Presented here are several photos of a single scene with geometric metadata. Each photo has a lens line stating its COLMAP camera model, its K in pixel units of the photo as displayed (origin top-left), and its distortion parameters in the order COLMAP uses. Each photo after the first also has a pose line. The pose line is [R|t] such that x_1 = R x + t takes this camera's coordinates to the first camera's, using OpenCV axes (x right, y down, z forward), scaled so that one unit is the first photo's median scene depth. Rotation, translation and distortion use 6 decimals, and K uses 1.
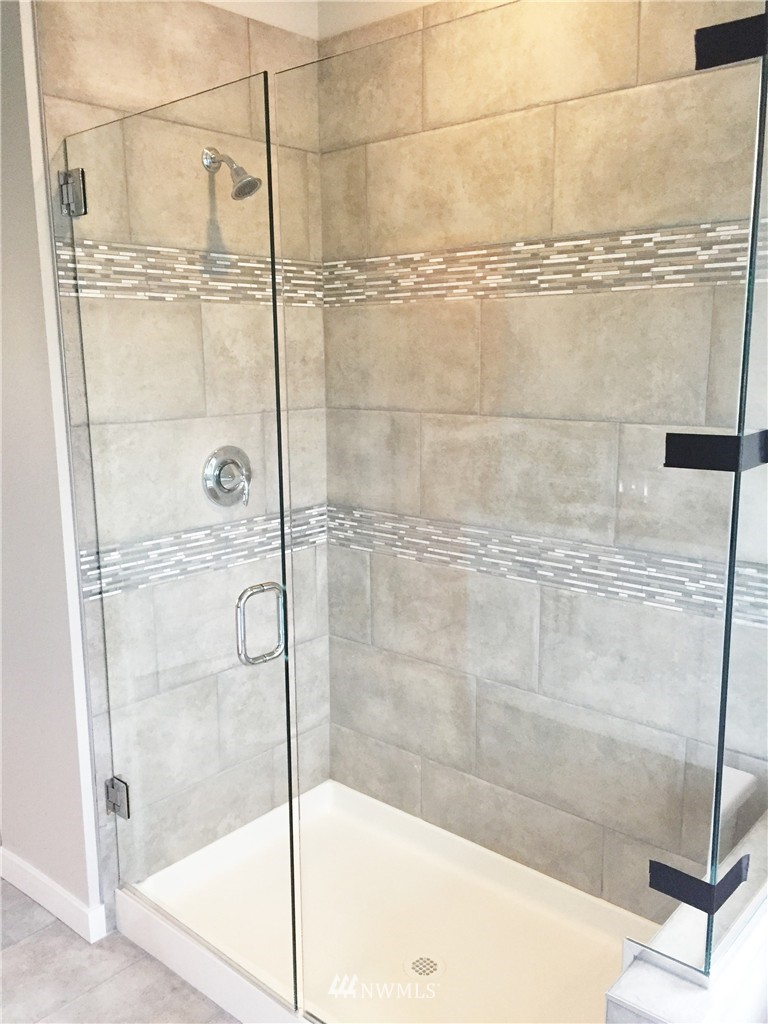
lens RADIAL K [[874.8, 0, 384.0], [0, 874.8, 512.0], [0, 0, 1]] dist [0.084385, -0.126996]
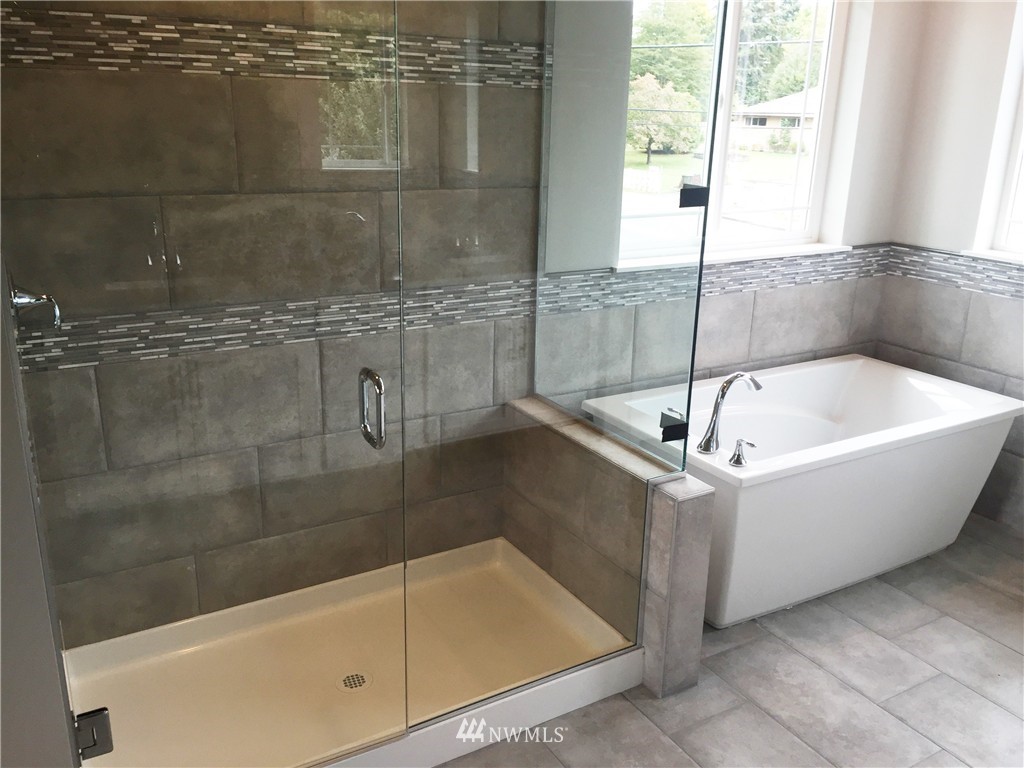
lens RADIAL K [[874.8, 0, 512.0], [0, 874.8, 384.0], [0, 0, 1]] dist [0.084385, -0.126996]
pose [[0.308184, -0.269371, 0.912394, -0.786654], [0.149528, 0.960870, 0.233176, -0.089759], [-0.939502, 0.064567, 0.336403, 0.373365]]
